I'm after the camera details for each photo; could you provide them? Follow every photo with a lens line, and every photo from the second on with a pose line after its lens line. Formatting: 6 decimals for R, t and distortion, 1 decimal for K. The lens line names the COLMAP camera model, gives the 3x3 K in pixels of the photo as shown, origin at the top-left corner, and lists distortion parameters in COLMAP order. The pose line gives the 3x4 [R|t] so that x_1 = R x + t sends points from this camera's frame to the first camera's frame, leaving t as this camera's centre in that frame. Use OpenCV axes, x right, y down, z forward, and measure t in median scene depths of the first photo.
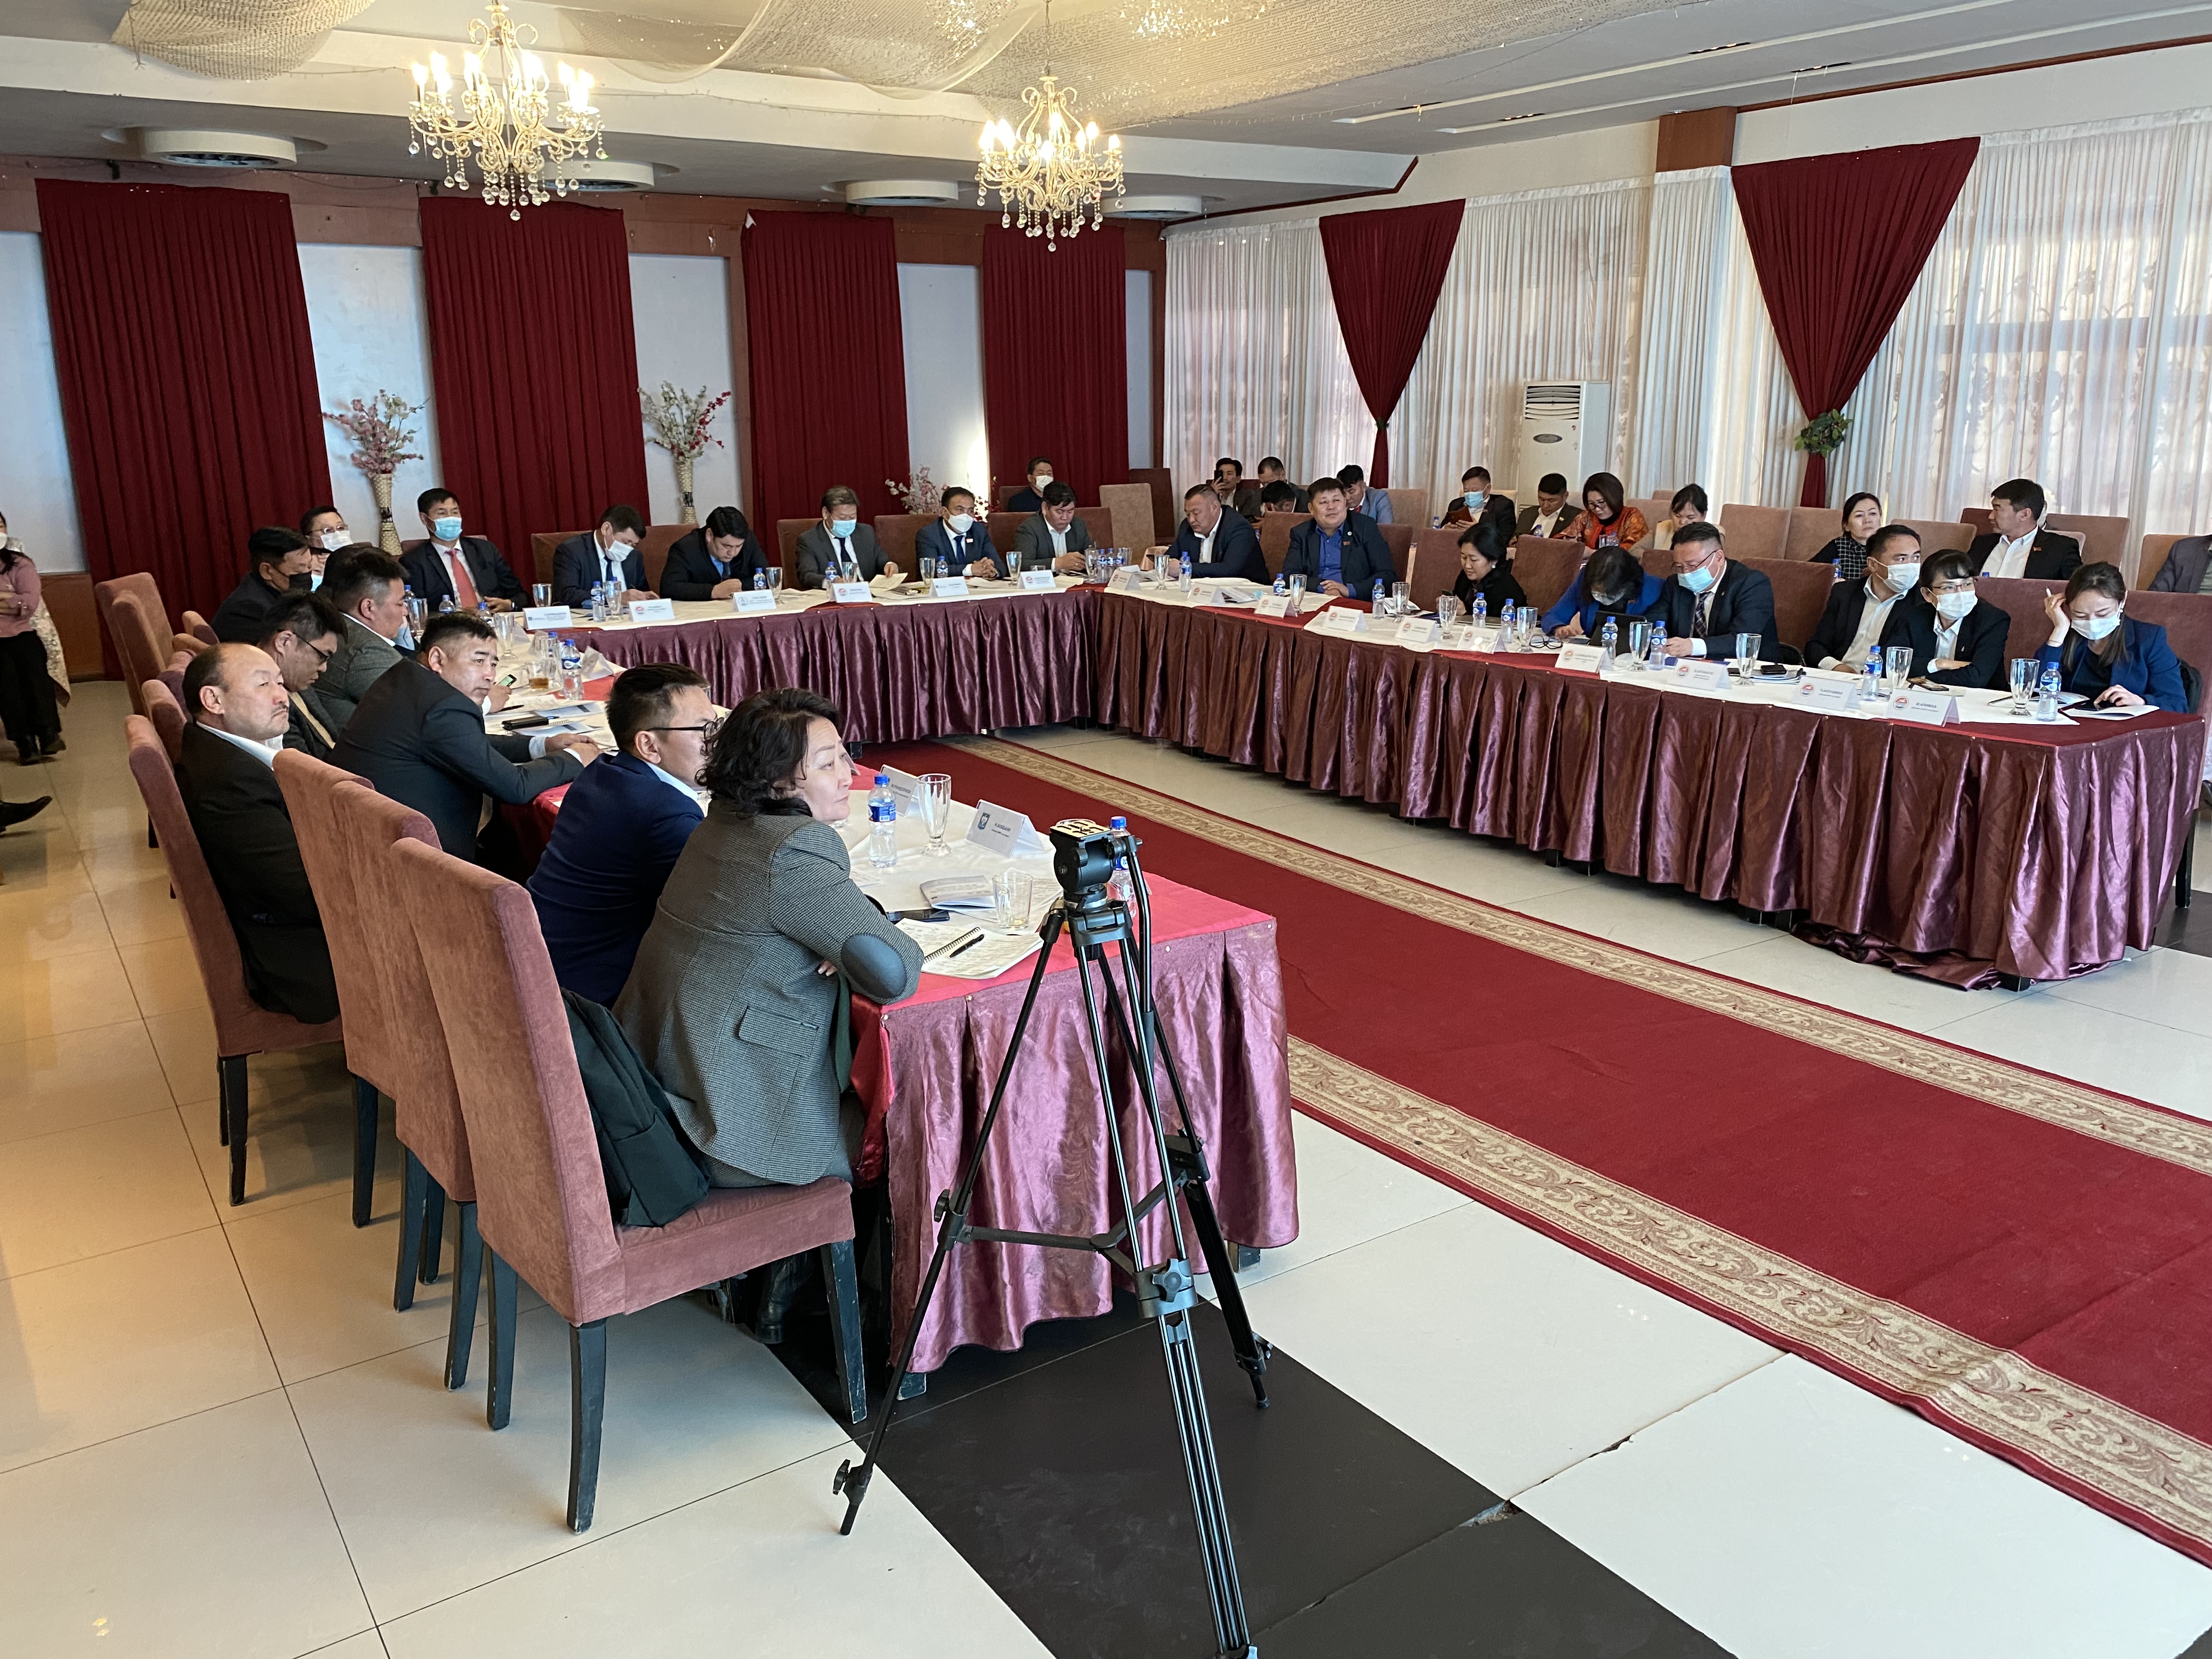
lens RADIAL K [[1672.8, 0, 1108.4], [0, 1672.8, 839.2], [0, 0, 1]] dist [0.022011, -0.019982]
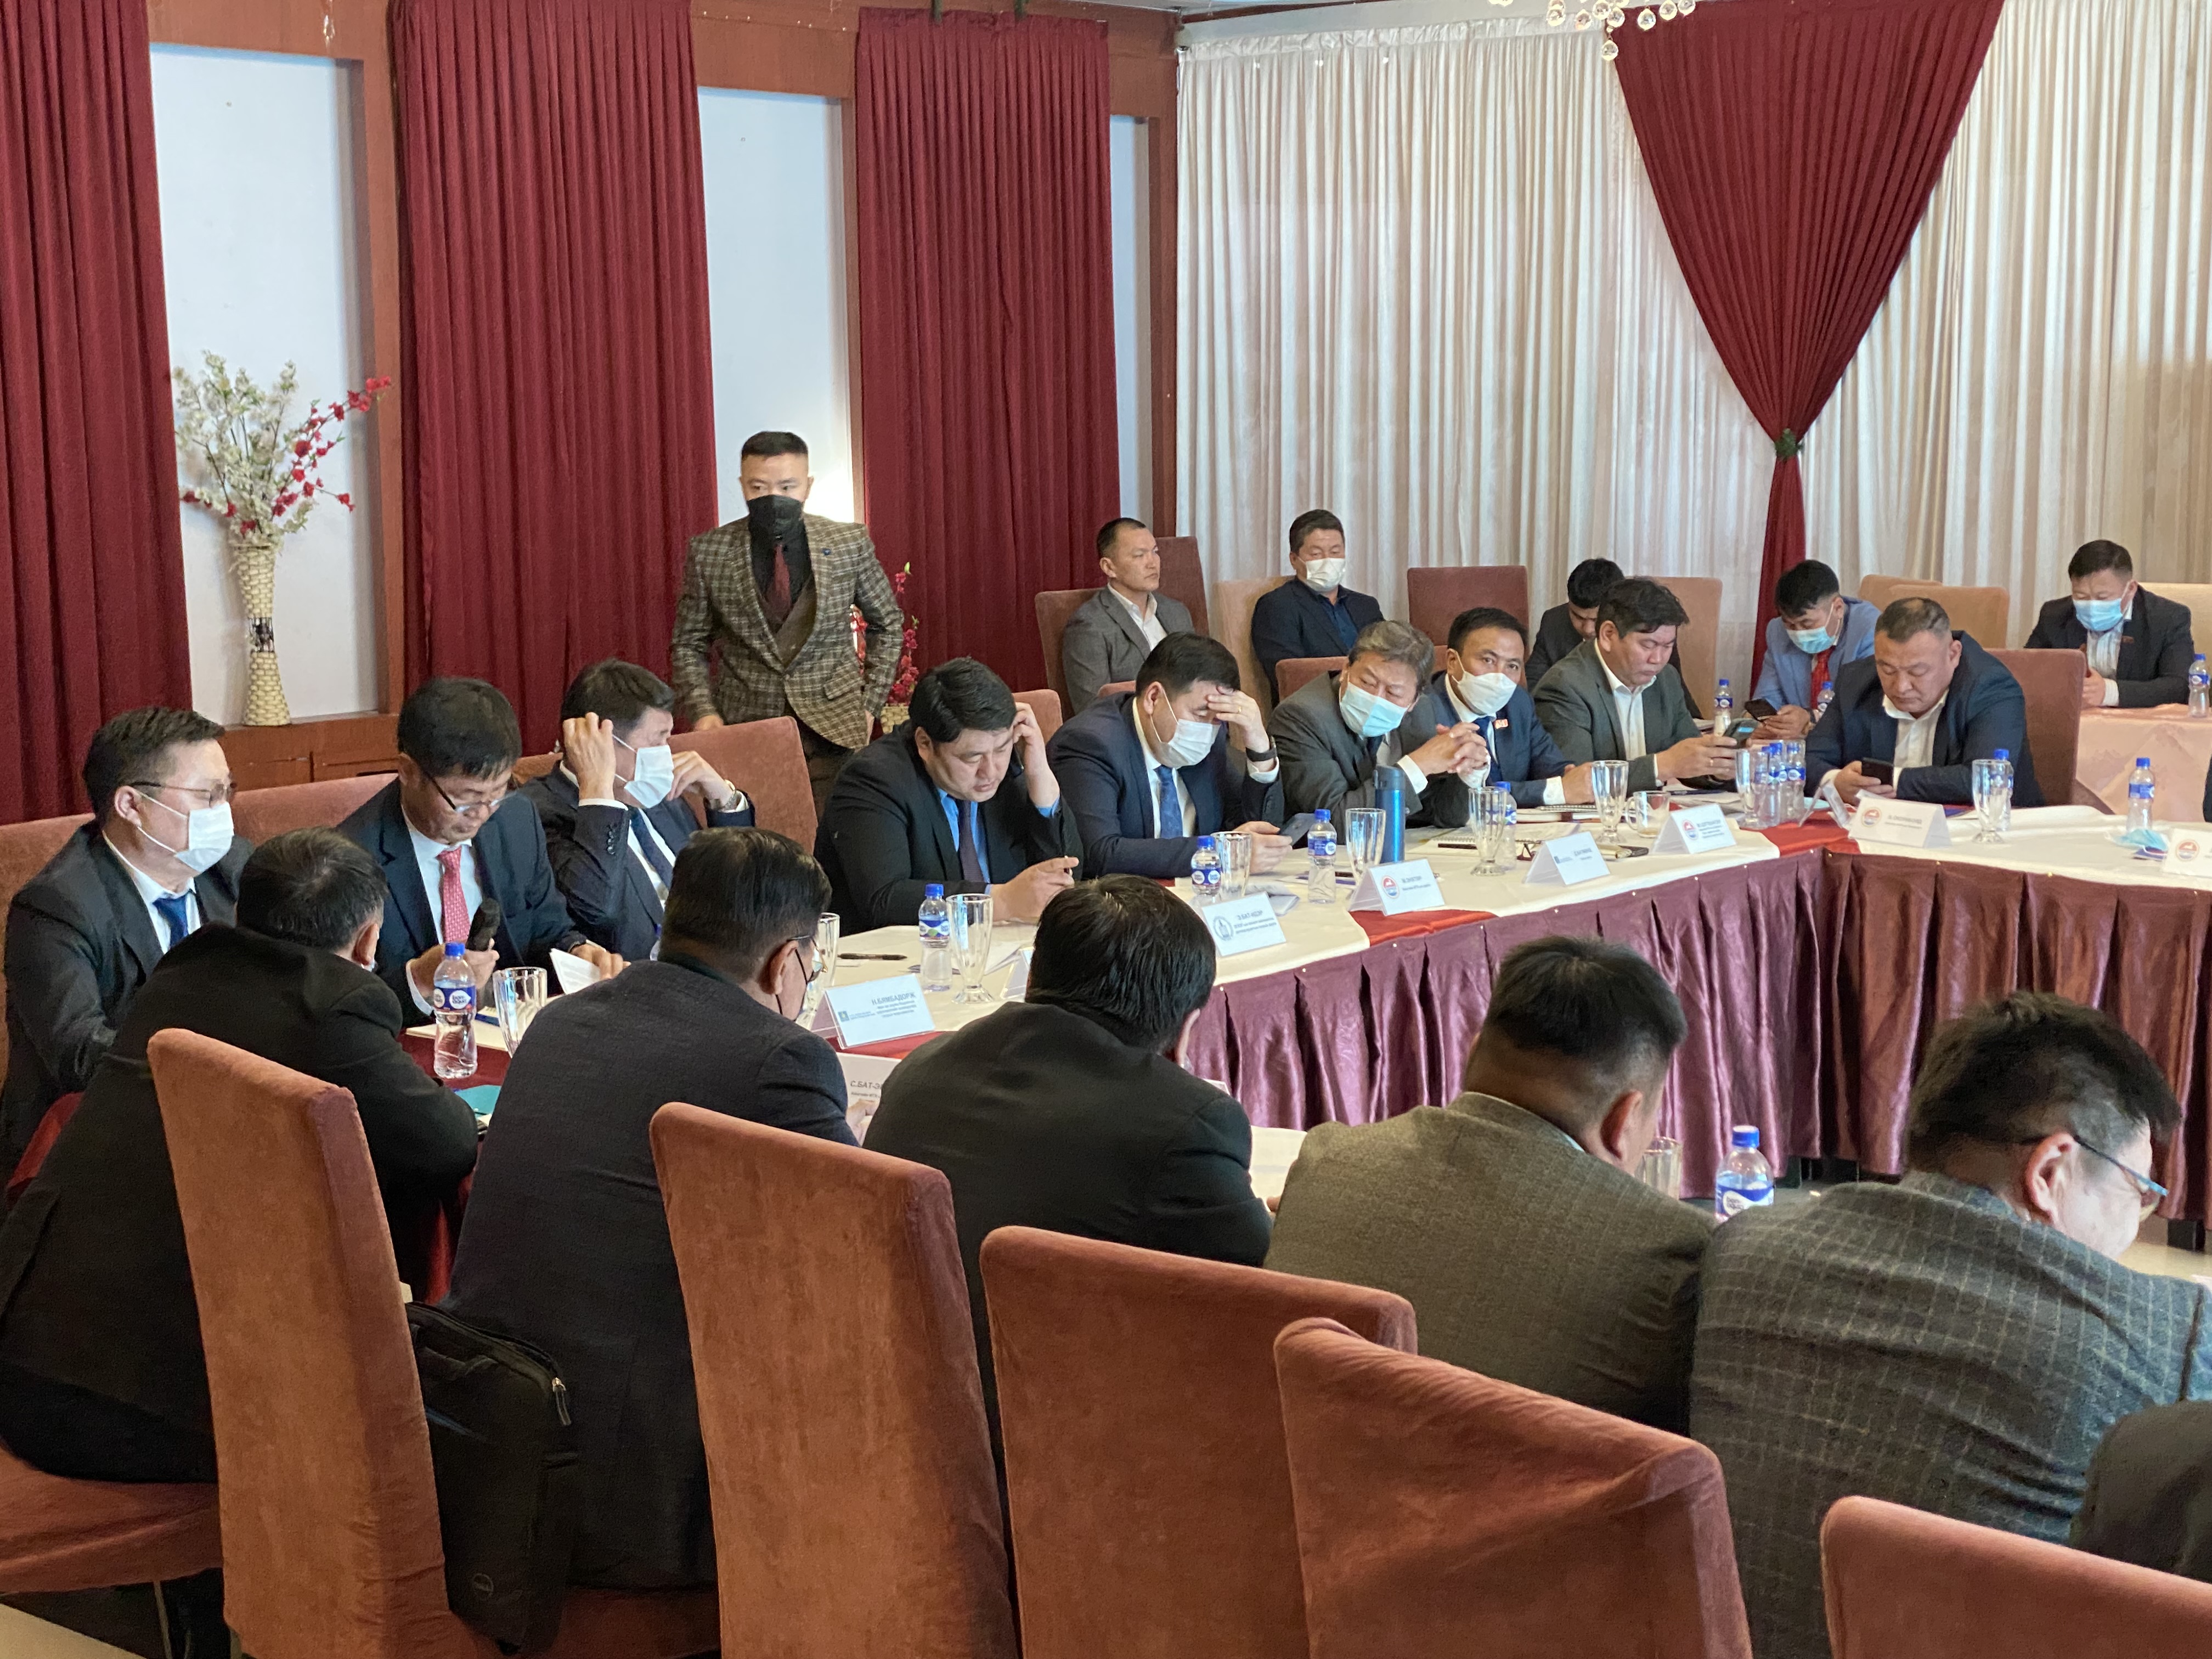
lens RADIAL K [[3297.1, 0, 1107.1], [0, 3297.1, 828.7], [0, 0, 1]] dist [0.185846, 0.000000]
pose [[0.966958, -0.036687, 0.252281, -0.295787], [0.067374, 0.991183, -0.114094, -0.055067], [-0.245870, 0.127321, 0.960904, 0.194856]]
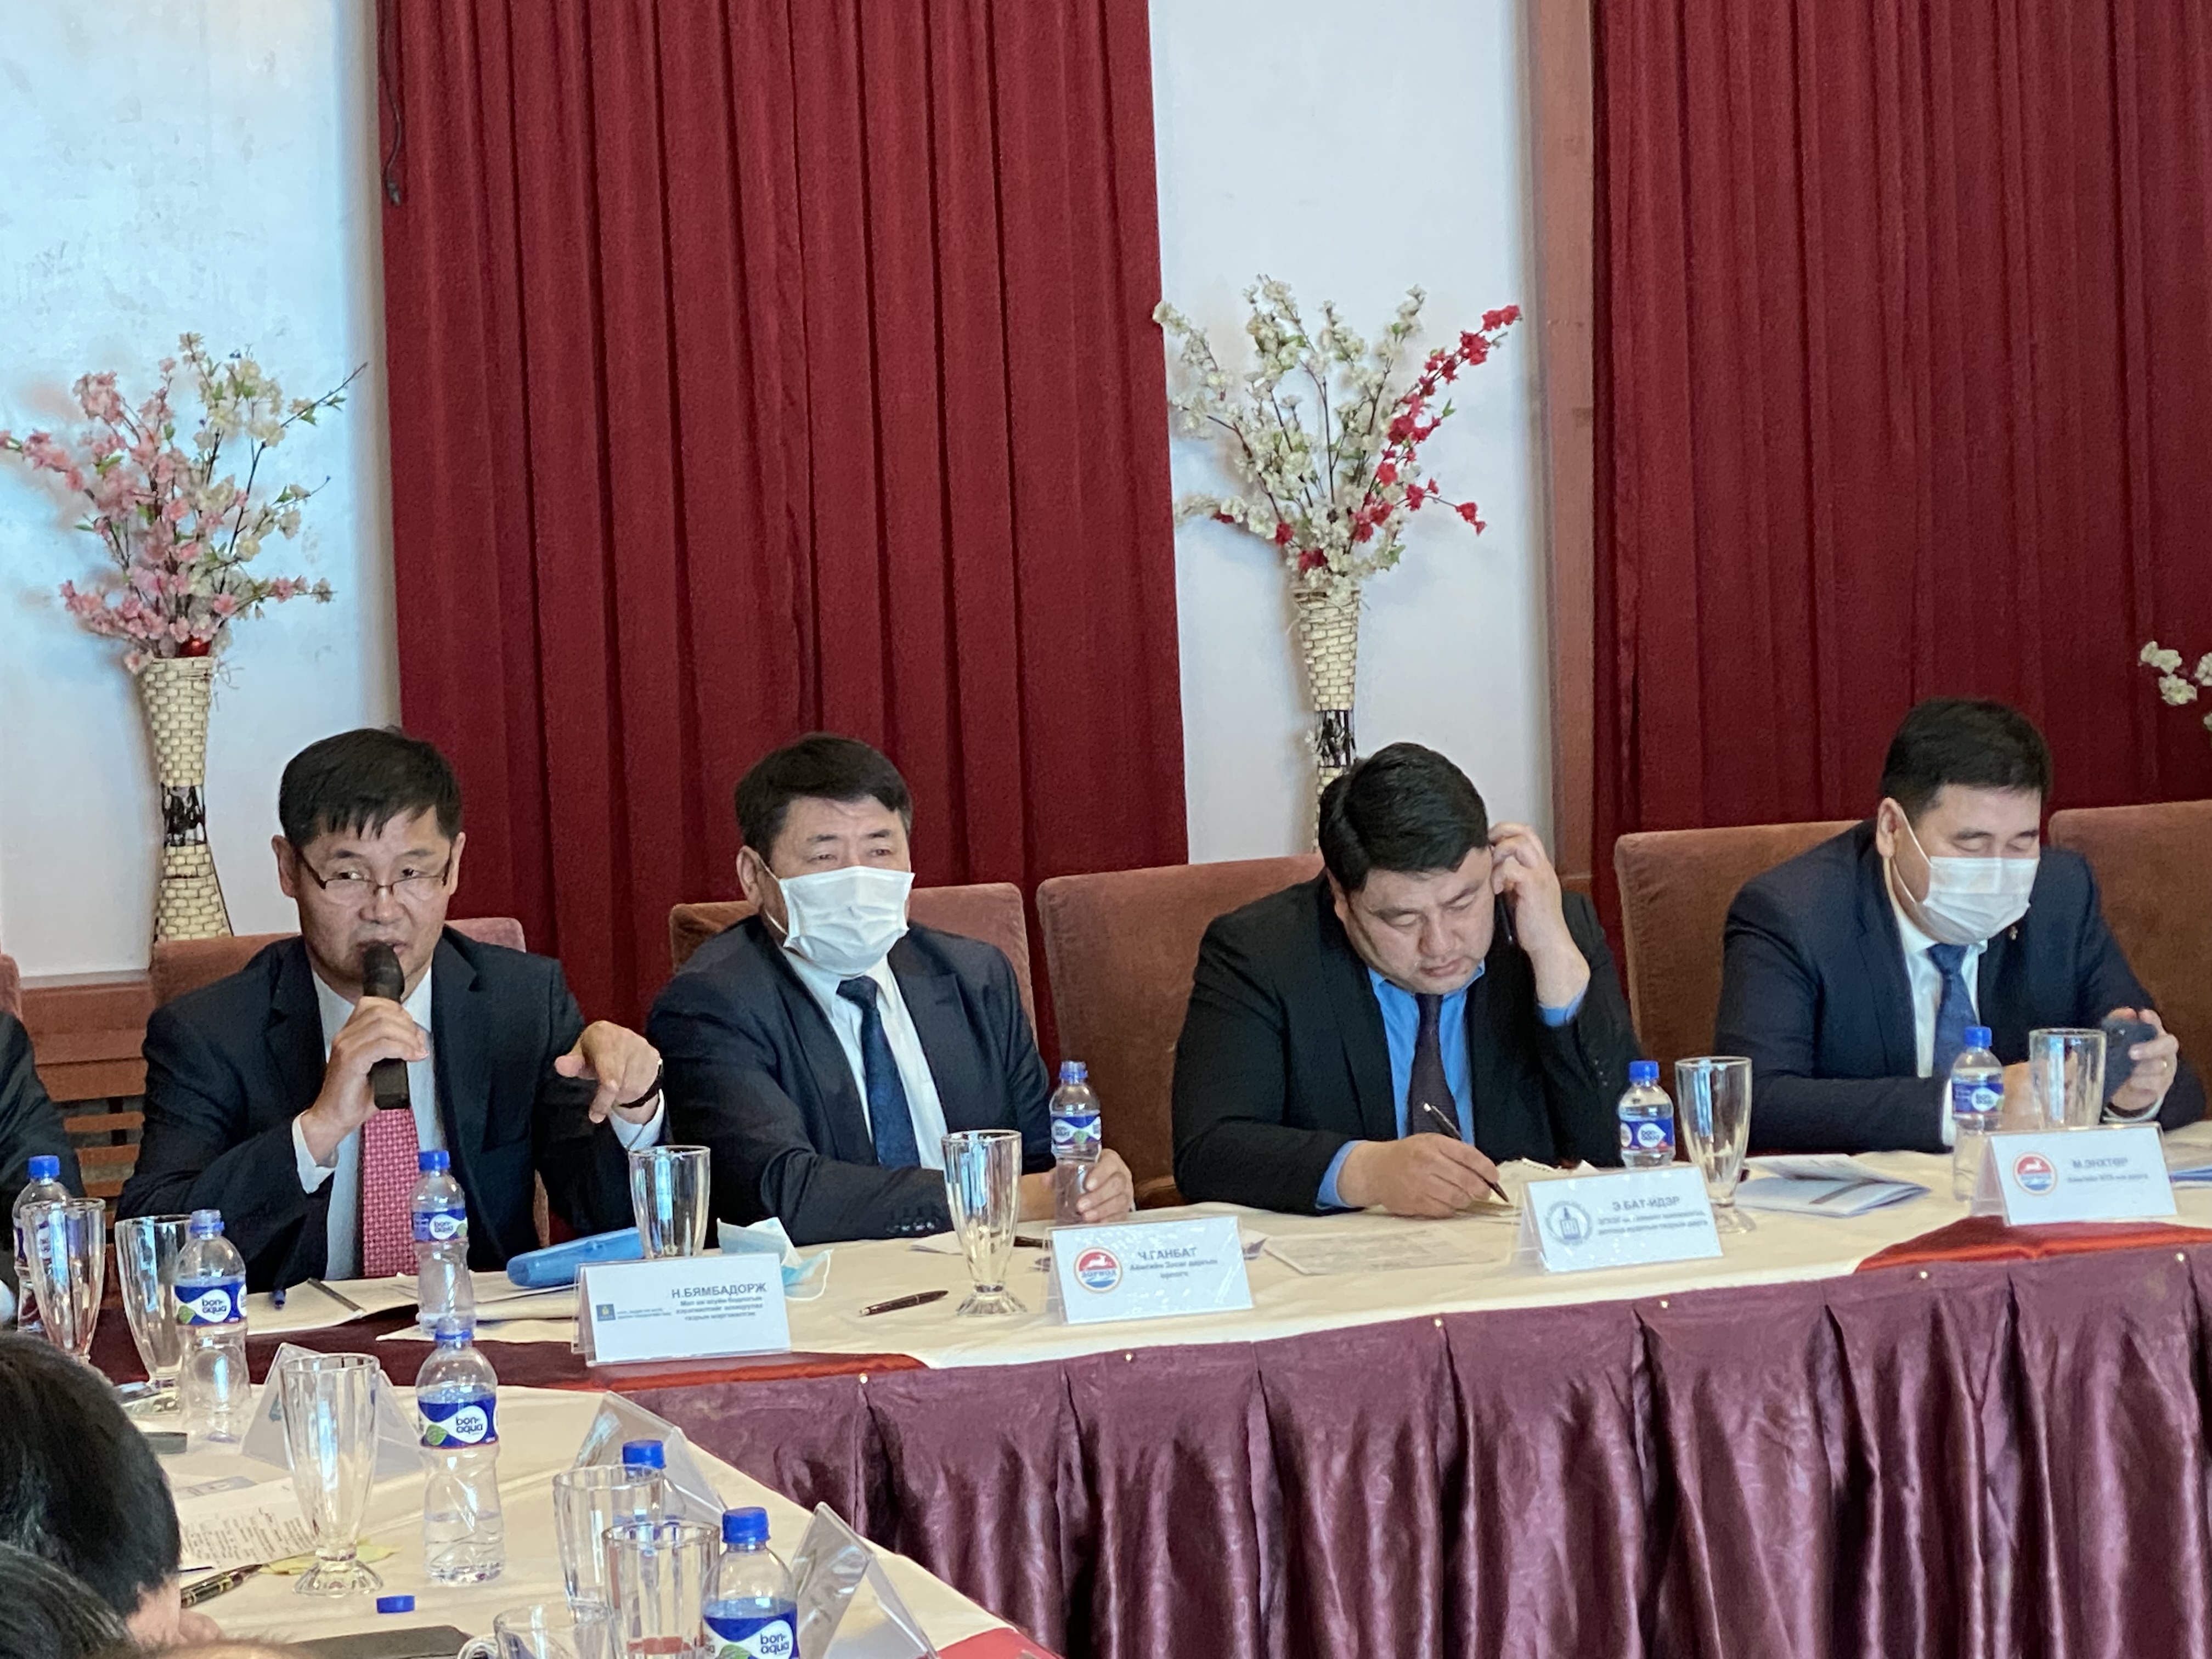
lens RADIAL K [[6047.0, 0, 1091.2], [0, 6047.0, 818.7], [0, 0, 1]] dist [0.054318, 0.000000]
pose [[0.960351, -0.008714, -0.278656, -0.043089], [-0.042080, 0.983530, -0.175780, -0.037943], [0.275599, 0.180536, 0.944167, 0.175284]]
